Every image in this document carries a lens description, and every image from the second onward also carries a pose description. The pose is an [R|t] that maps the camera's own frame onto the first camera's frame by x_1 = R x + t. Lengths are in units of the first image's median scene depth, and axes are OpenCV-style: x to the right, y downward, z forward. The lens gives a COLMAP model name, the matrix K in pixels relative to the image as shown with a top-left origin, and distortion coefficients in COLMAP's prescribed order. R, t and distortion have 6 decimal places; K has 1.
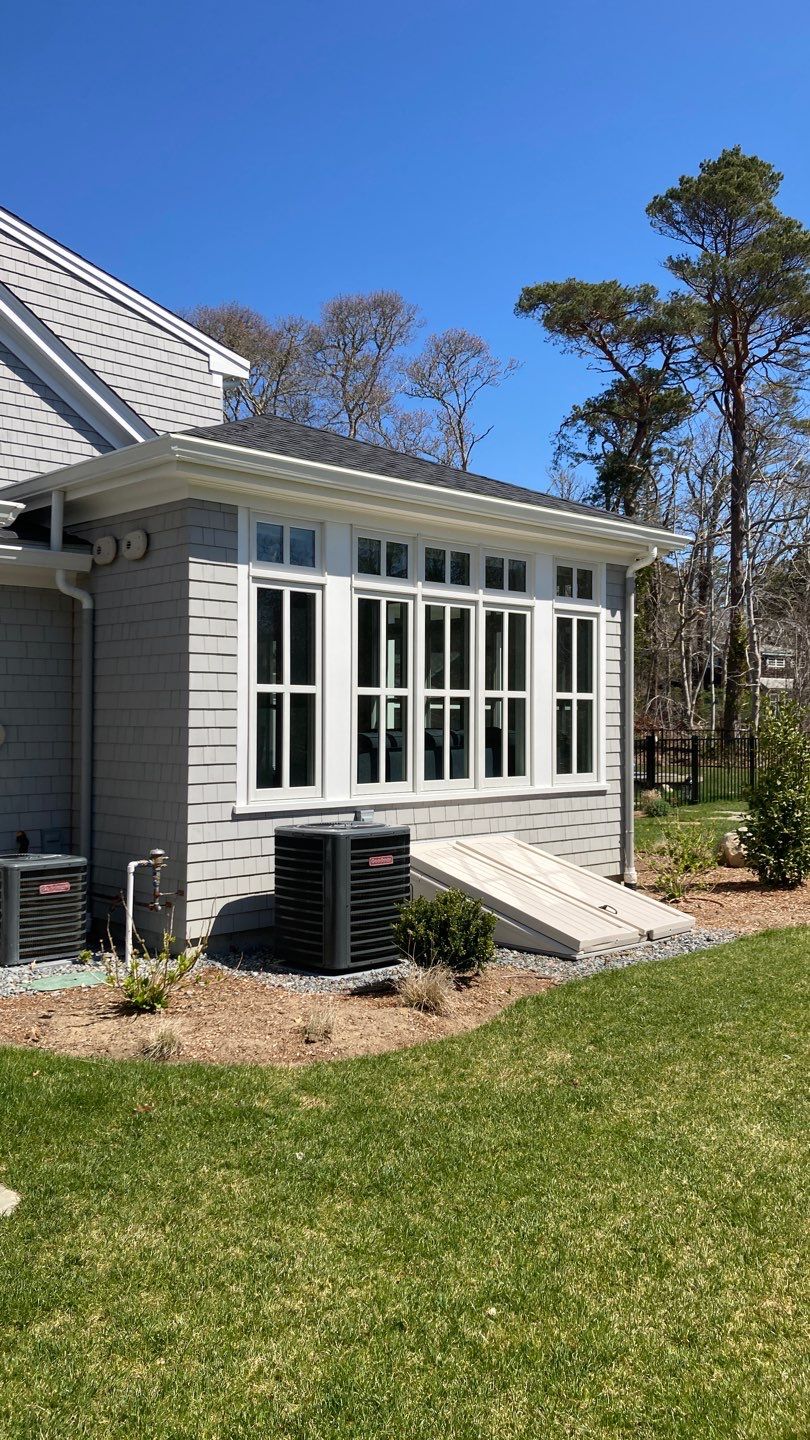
lens RADIAL K [[1182.0, 0, 408.0], [0, 1182.0, 708.7], [0, 0, 1]] dist [0.007773, 0.034499]
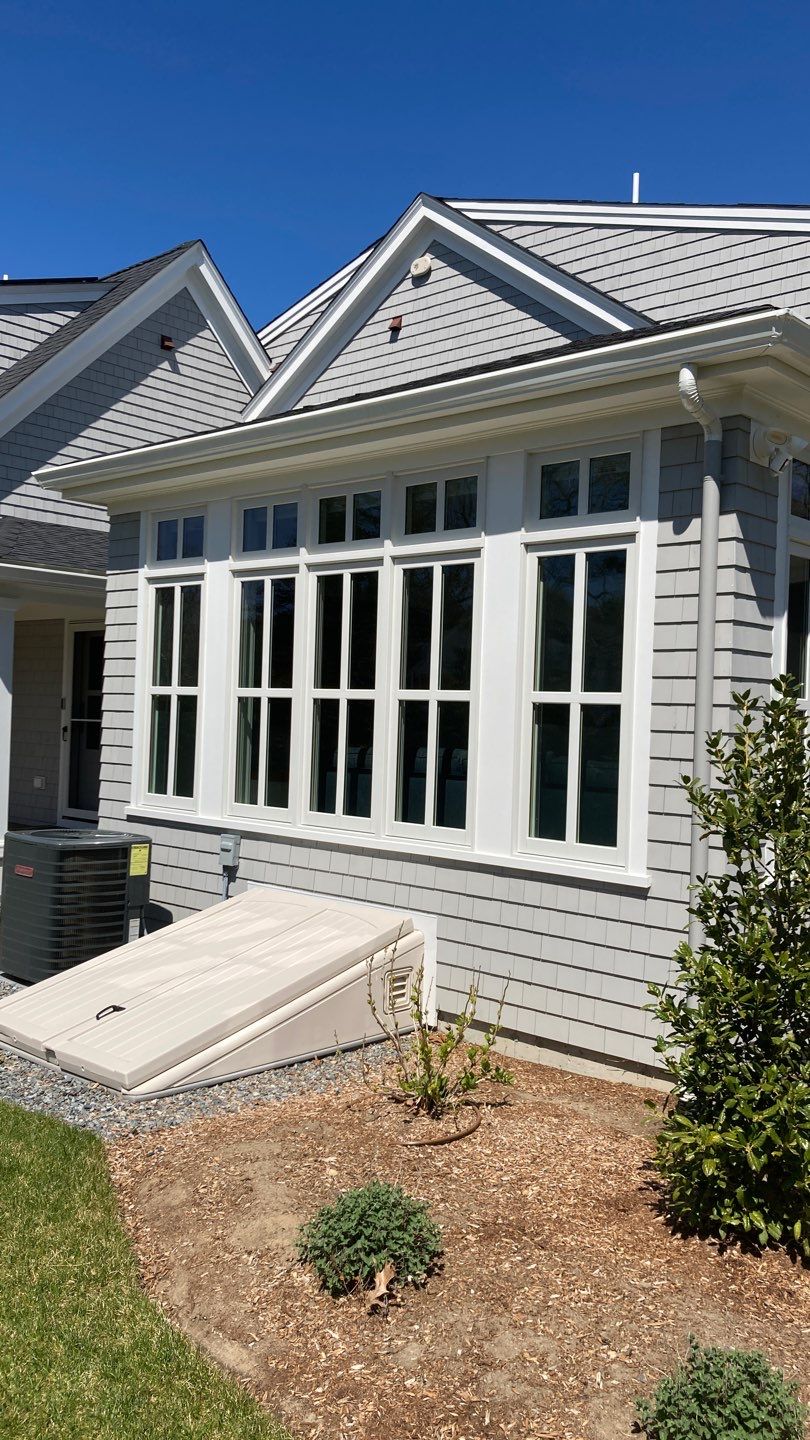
lens RADIAL K [[1182.0, 0, 402.5], [0, 1182.0, 716.9], [0, 0, 1]] dist [0.007773, 0.034499]
pose [[0.065095, -0.005163, -0.997866, 0.750444], [-0.030135, 0.999520, -0.007137, 0.004711], [0.997424, 0.030536, 0.064909, 0.988994]]
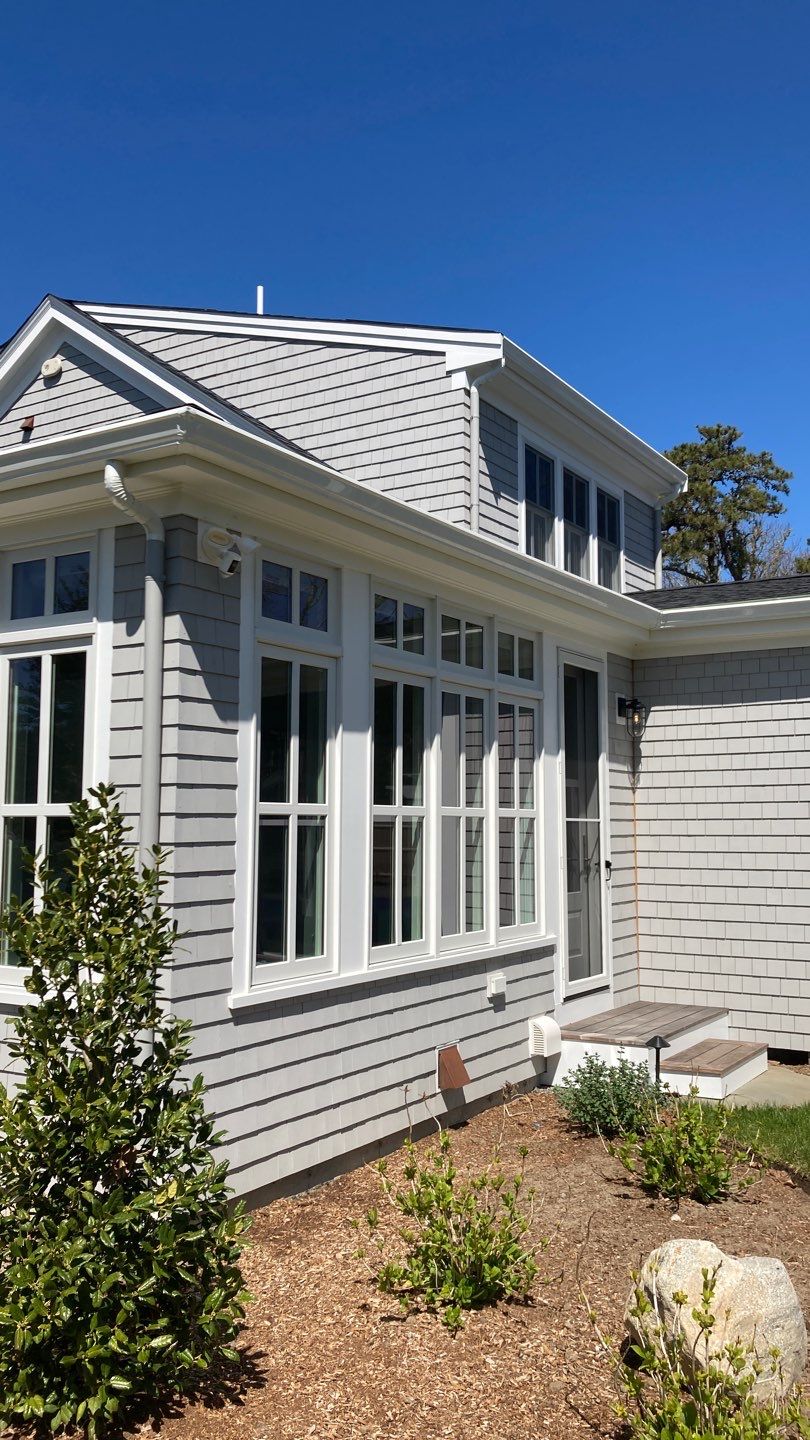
lens RADIAL K [[1182.0, 0, 403.4], [0, 1182.0, 726.7], [0, 0, 1]] dist [0.007773, 0.034499]
pose [[0.231985, -0.086956, -0.968825, 0.745274], [-0.001199, 0.995970, -0.089680, -0.001082], [0.972719, 0.021966, 0.230946, 1.162707]]
